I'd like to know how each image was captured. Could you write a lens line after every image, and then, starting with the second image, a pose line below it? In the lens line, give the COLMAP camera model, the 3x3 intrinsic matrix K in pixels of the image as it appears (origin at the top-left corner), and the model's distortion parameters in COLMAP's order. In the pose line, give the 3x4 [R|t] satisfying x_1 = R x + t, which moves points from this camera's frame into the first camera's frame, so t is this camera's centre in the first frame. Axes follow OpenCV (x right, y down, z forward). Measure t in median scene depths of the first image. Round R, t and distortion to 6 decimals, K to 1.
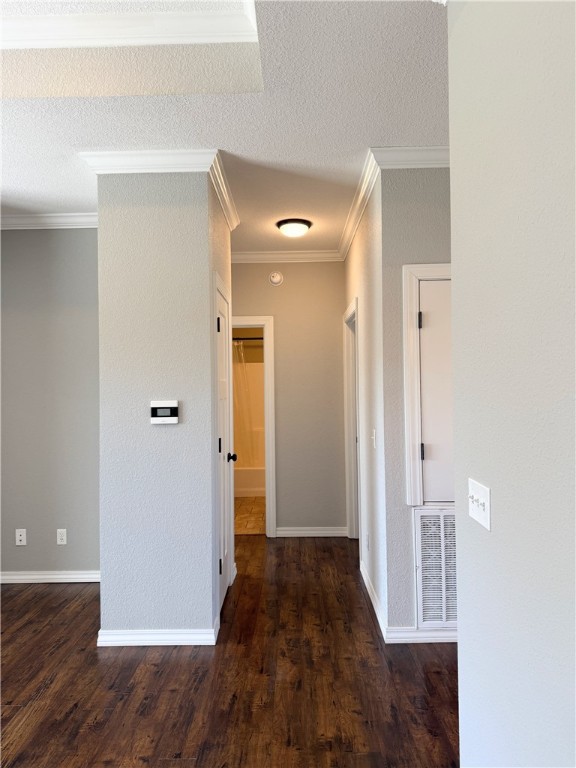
lens RADIAL K [[541.7, 0, 292.9], [0, 541.7, 379.5], [0, 0, 1]] dist [0.043601, -0.065434]
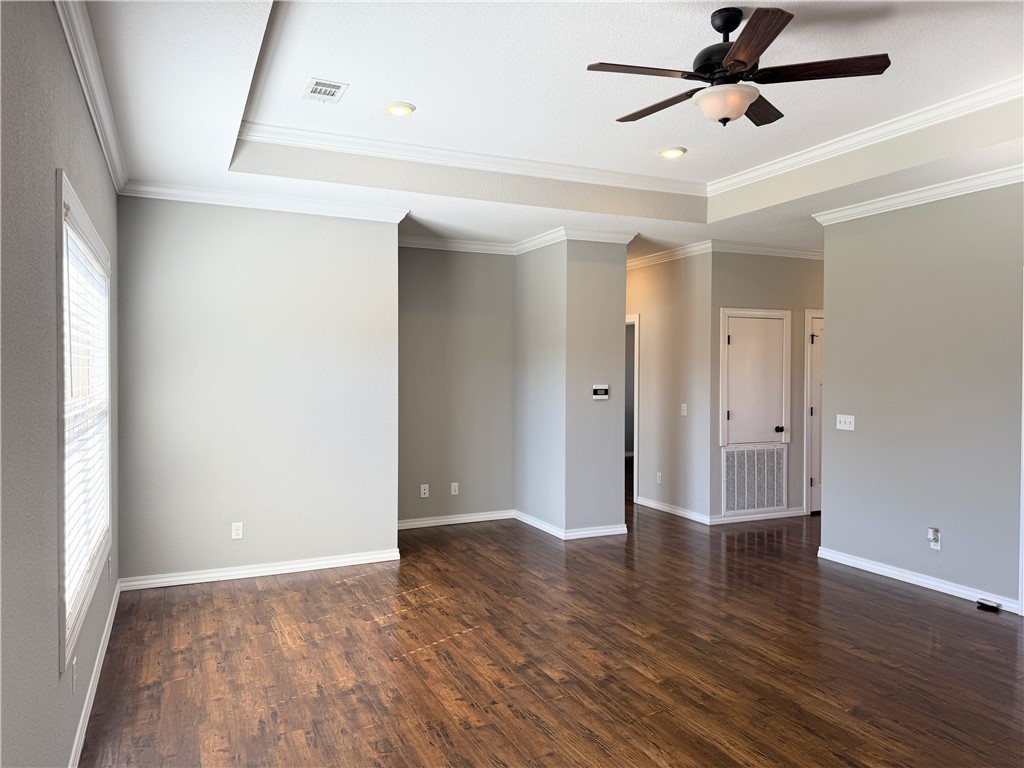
lens RADIAL K [[722.3, 0, 502.0], [0, 722.3, 382.4], [0, 0, 1]] dist [0.043601, -0.065434]
pose [[0.905220, 0.010920, 0.424804, -1.422100], [-0.023328, 0.999439, 0.024019, -0.012390], [-0.424303, -0.031652, 0.904967, -0.806026]]
